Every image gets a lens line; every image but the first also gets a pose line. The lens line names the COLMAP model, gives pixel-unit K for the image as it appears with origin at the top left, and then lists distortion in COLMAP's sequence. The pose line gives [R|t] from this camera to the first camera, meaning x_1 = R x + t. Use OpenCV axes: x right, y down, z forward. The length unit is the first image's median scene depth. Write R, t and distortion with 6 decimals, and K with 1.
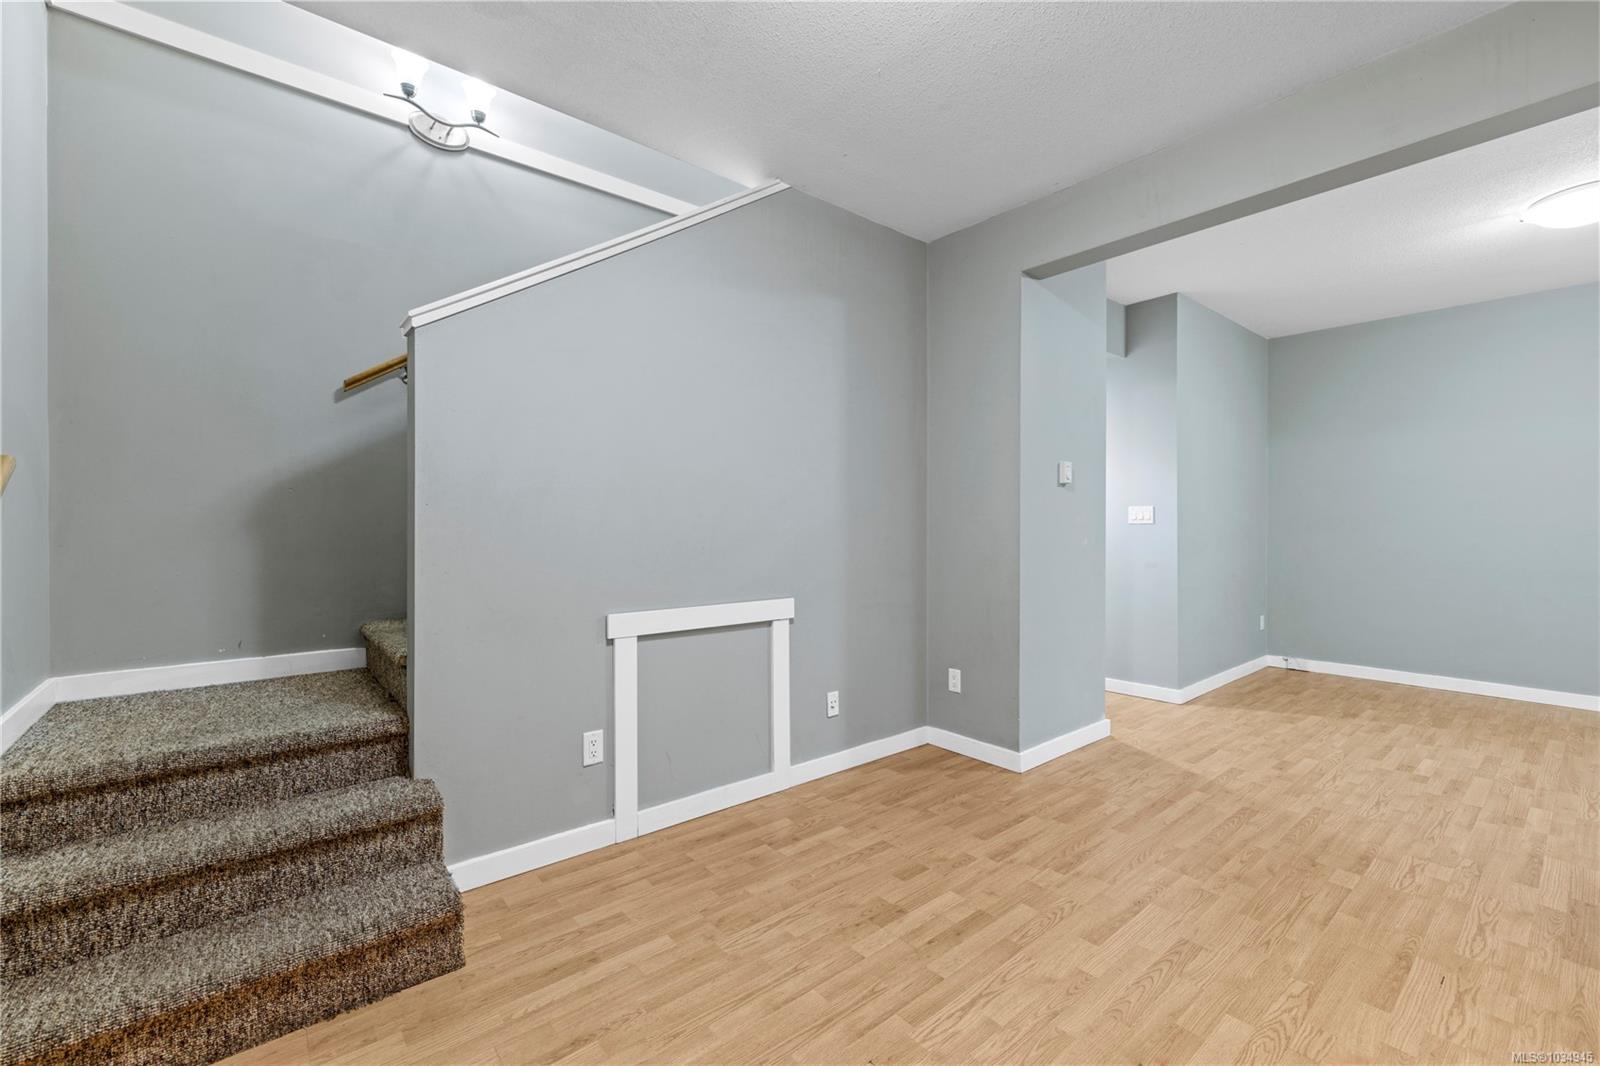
lens RADIAL K [[675.0, 0, 803.7], [0, 675.0, 524.3], [0, 0, 1]] dist [0.000584, -0.000066]
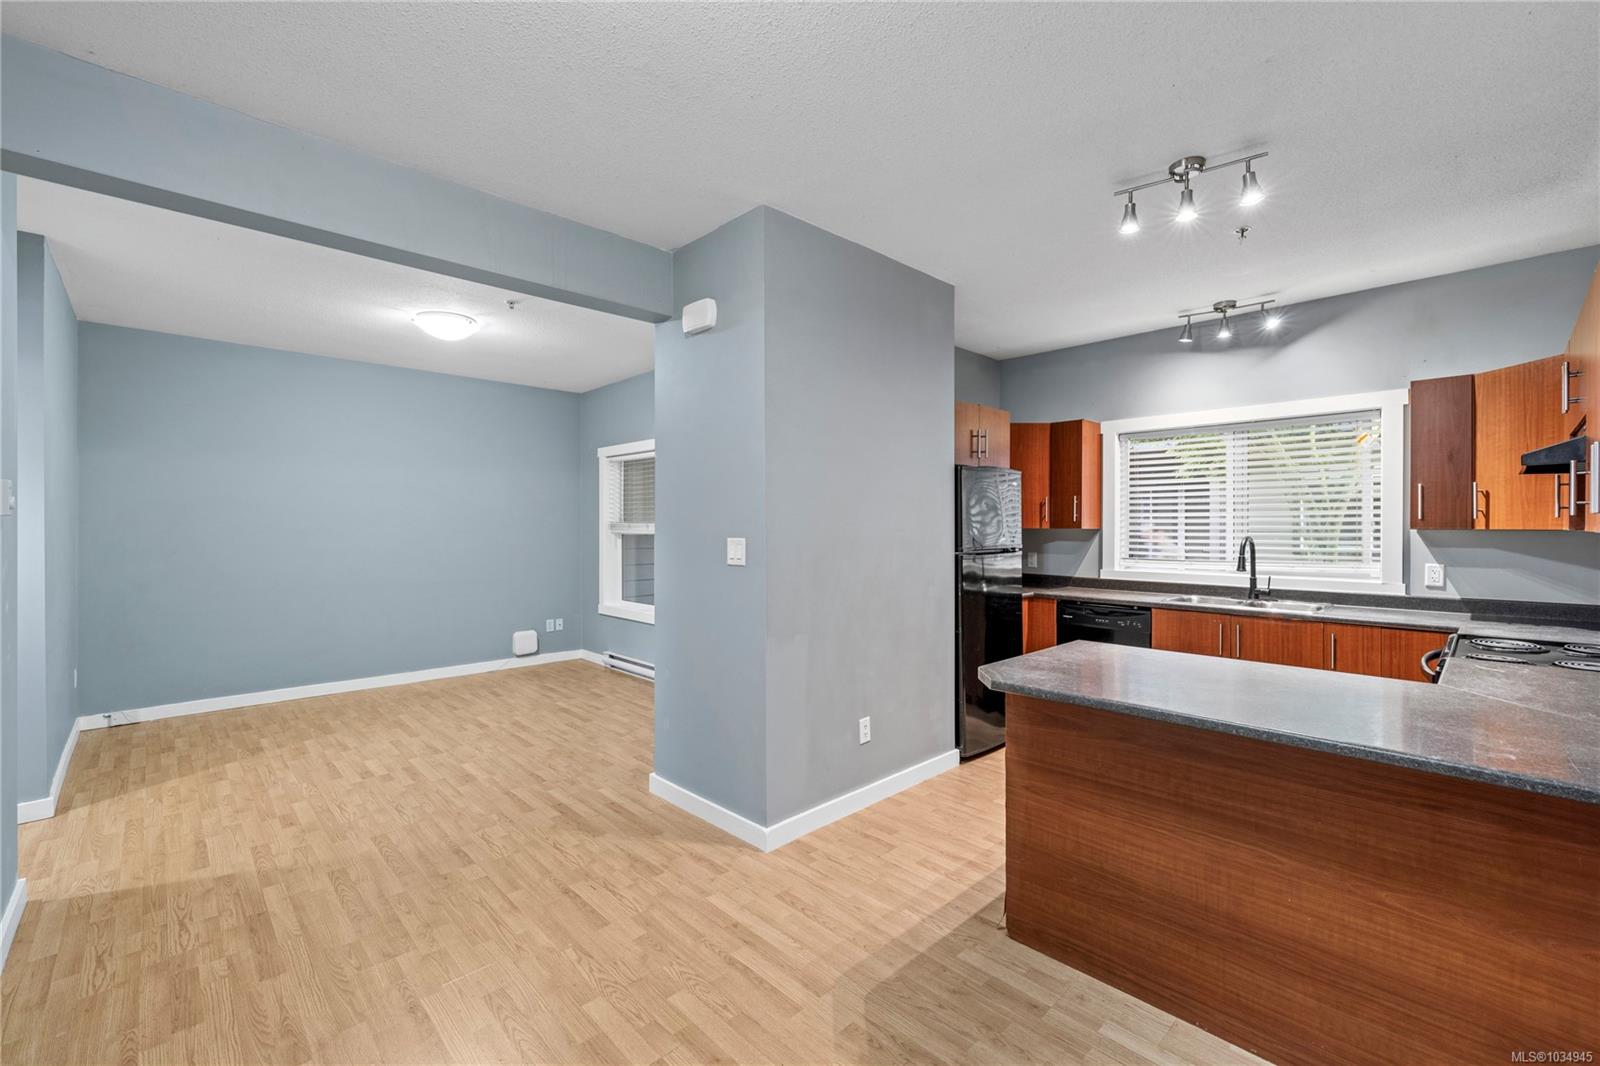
lens RADIAL K [[675.0, 0, 802.6], [0, 675.0, 531.4], [0, 0, 1]] dist [0.000584, -0.000066]
pose [[-0.071784, -0.011003, 0.997360, -0.309384], [0.000947, 0.999938, 0.011099, -0.063378], [-0.997420, 0.001741, -0.071769, 0.381394]]
